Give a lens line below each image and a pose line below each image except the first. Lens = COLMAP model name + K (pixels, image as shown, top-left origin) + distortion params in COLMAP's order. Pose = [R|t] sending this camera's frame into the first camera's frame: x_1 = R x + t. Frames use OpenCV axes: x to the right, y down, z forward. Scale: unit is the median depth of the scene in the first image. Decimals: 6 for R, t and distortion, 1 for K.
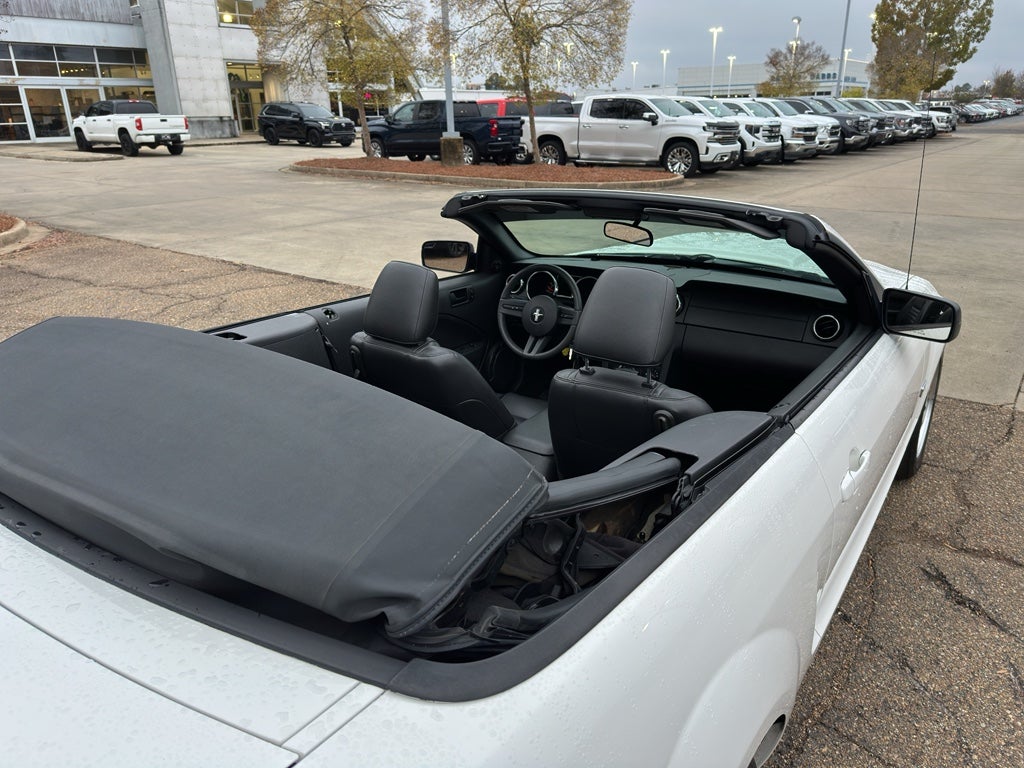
lens RADIAL K [[721.6, 0, 516.6], [0, 721.6, 394.2], [0, 0, 1]] dist [0.023231, -0.030315]
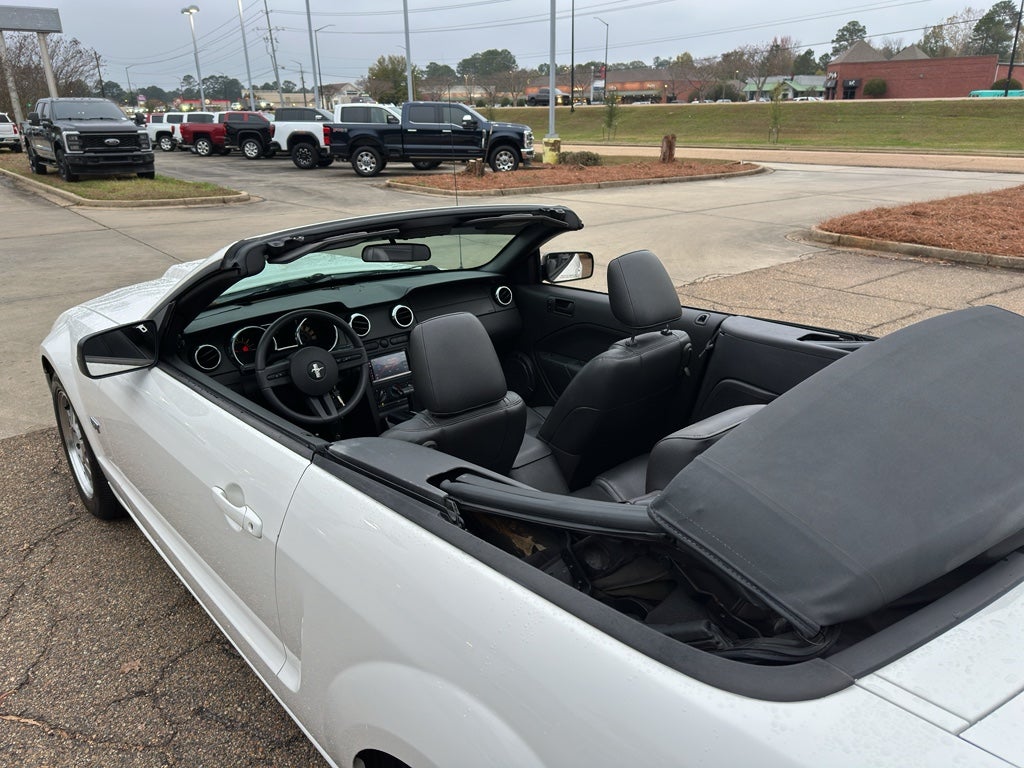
lens RADIAL K [[721.6, 0, 516.6], [0, 721.6, 394.2], [0, 0, 1]] dist [0.023231, -0.030315]
pose [[0.234252, -0.340080, 0.910753, -0.090298], [0.359303, 0.900775, 0.243939, -0.026940], [-0.903342, 0.270093, 0.333200, 0.067385]]
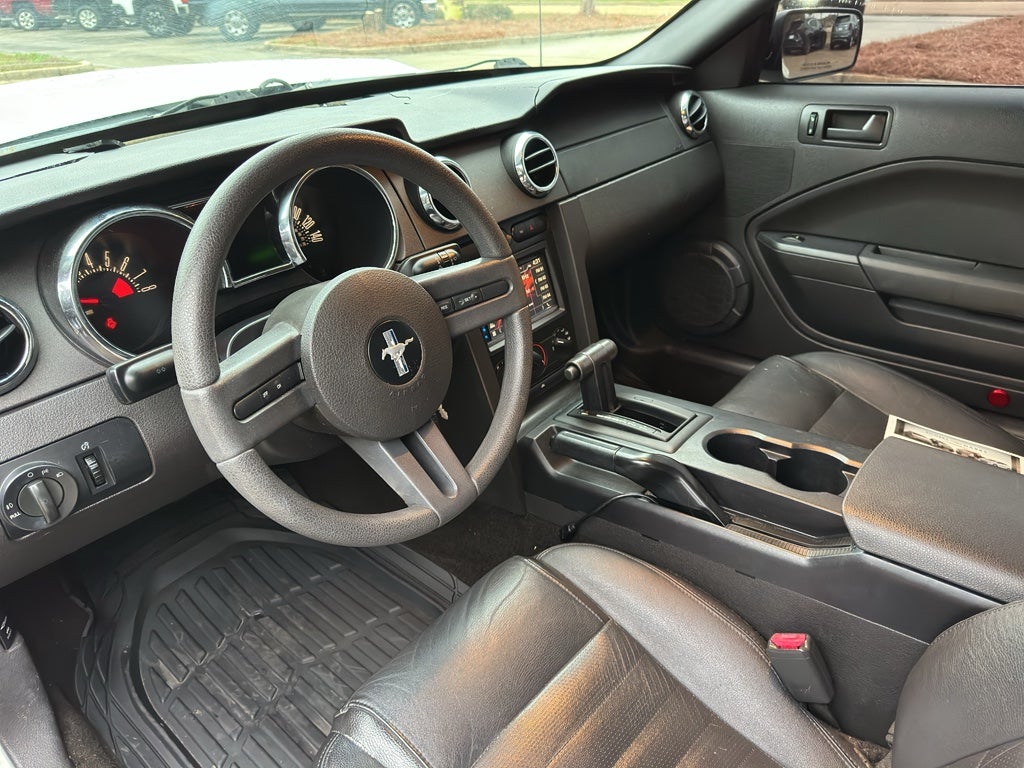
lens RADIAL K [[749.7, 0, 512.0], [0, 749.7, 384.0], [0, 0, 1]] dist [-0.010381, 0.003584]
pose [[0.096162, -0.471154, 0.876793, -0.025248], [0.394278, 0.826852, 0.401075, -0.024043], [-0.913946, 0.307132, 0.265277, 0.117107]]
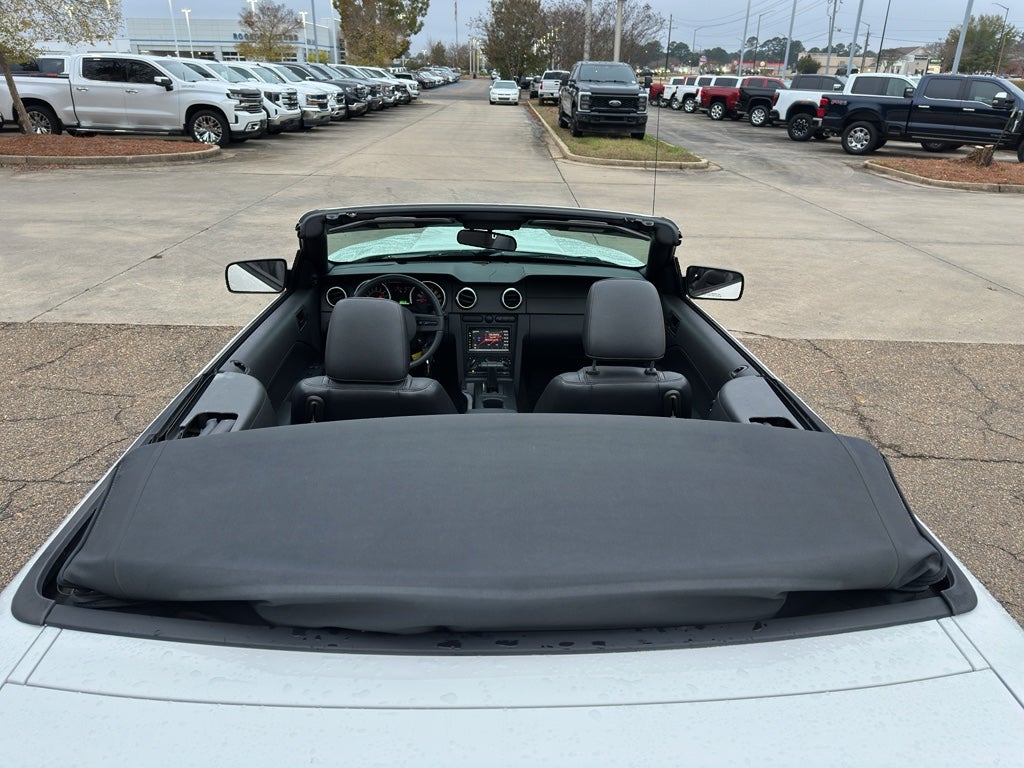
lens RADIAL K [[721.6, 0, 516.6], [0, 721.6, 394.2], [0, 0, 1]] dist [0.023231, -0.030315]
pose [[0.791529, -0.218381, 0.570781, -0.056623], [0.190777, 0.975596, 0.108705, -0.012408], [-0.580591, 0.022849, 0.813875, 0.011080]]
